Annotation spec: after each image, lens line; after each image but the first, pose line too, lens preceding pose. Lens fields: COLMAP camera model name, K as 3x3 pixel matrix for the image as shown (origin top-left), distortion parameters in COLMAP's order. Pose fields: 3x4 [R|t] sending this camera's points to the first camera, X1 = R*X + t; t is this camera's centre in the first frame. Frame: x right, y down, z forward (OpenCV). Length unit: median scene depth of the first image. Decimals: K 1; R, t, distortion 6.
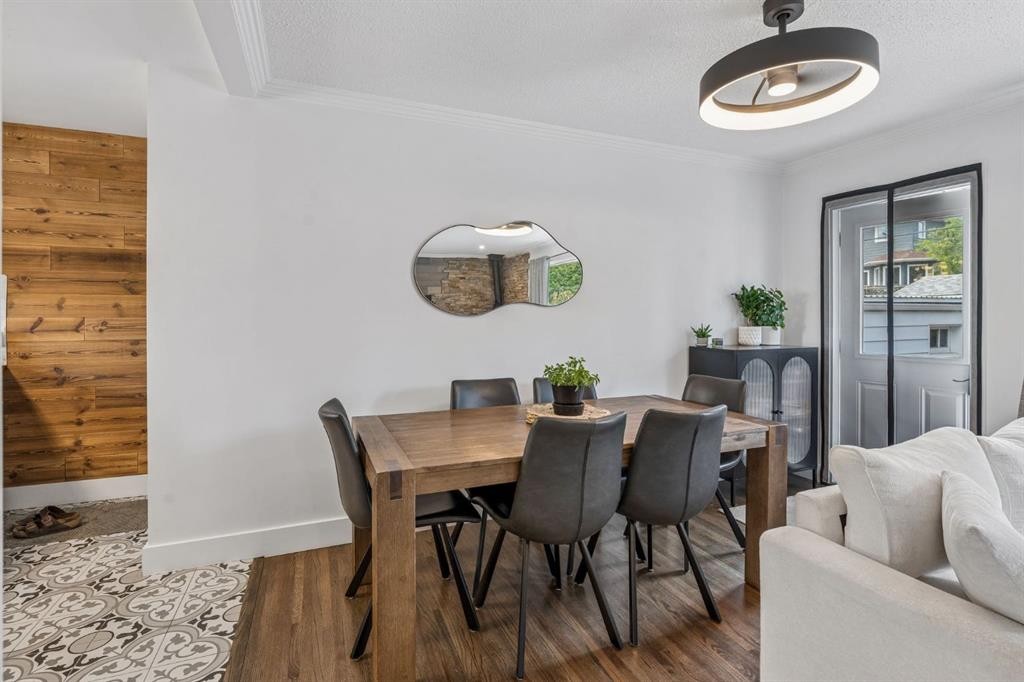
lens RADIAL K [[467.0, 0, 498.8], [0, 467.0, 320.0], [0, 0, 1]] dist [-0.003640, -0.000288]
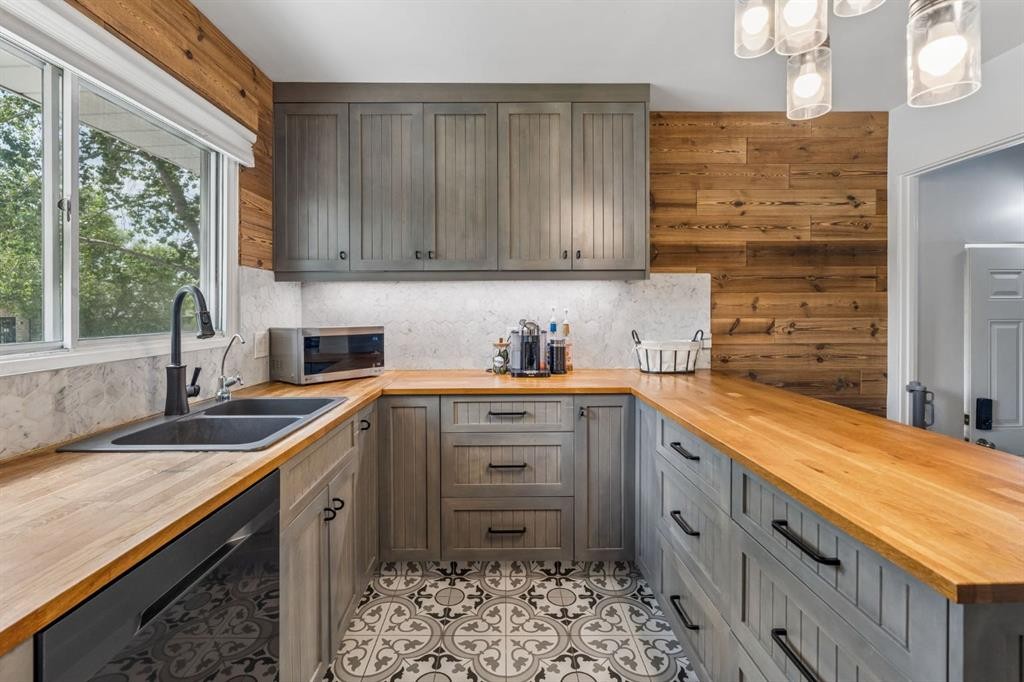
lens RADIAL K [[467.0, 0, 506.3], [0, 467.0, 313.6], [0, 0, 1]] dist [-0.003640, -0.000288]
pose [[0.930027, 0.001164, -0.367489, -1.054265], [-0.000216, 0.999997, 0.002620, -0.016953], [0.367491, -0.002357, 0.930024, -0.036374]]
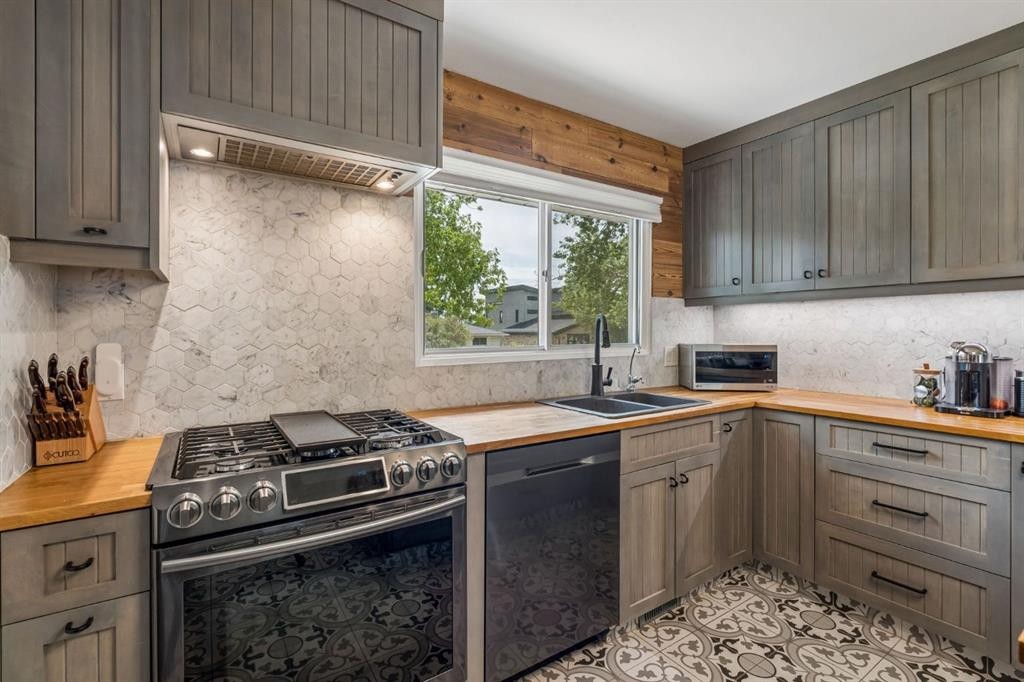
lens RADIAL K [[463.9, 0, 507.0], [0, 463.9, 331.5], [0, 0, 1]] dist [-0.004542, 0.001166]
pose [[0.196730, 0.003477, -0.980452, -0.816259], [-0.004899, 0.999985, 0.002563, -0.017520], [0.980446, 0.004299, 0.196744, -0.007693]]
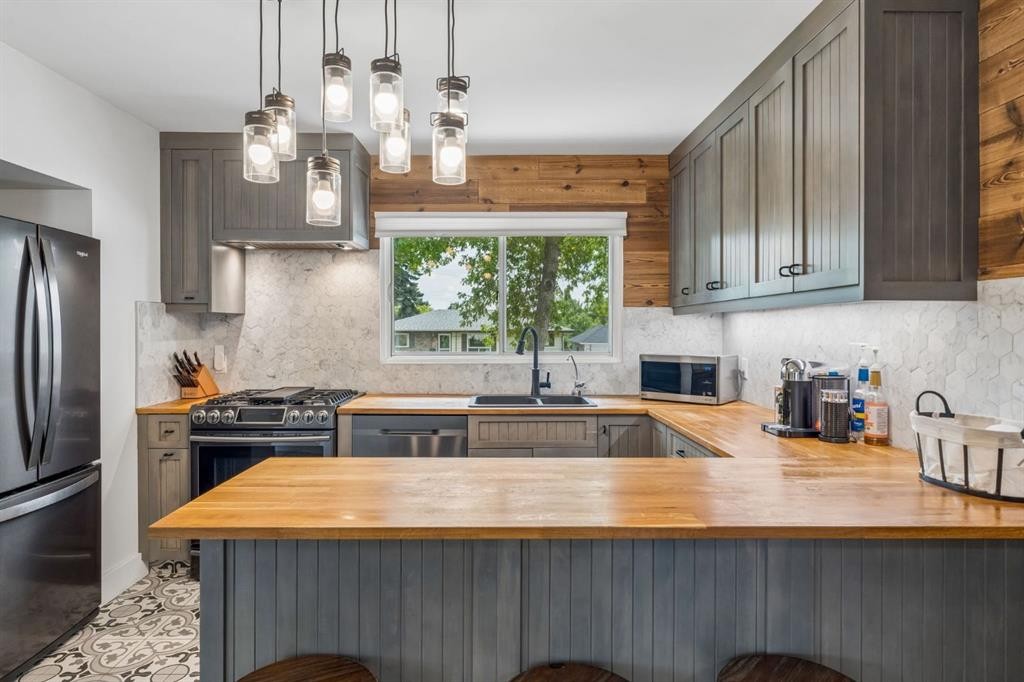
lens RADIAL K [[574.0, 0, 504.3], [0, 574.0, 330.2], [0, 0, 1]] dist [0.001069, 0.001011]
pose [[-0.367675, 0.005151, -0.929940, -0.464683], [-0.005960, 0.999951, 0.007896, -0.046451], [0.929935, 0.008446, -0.367626, 0.677063]]
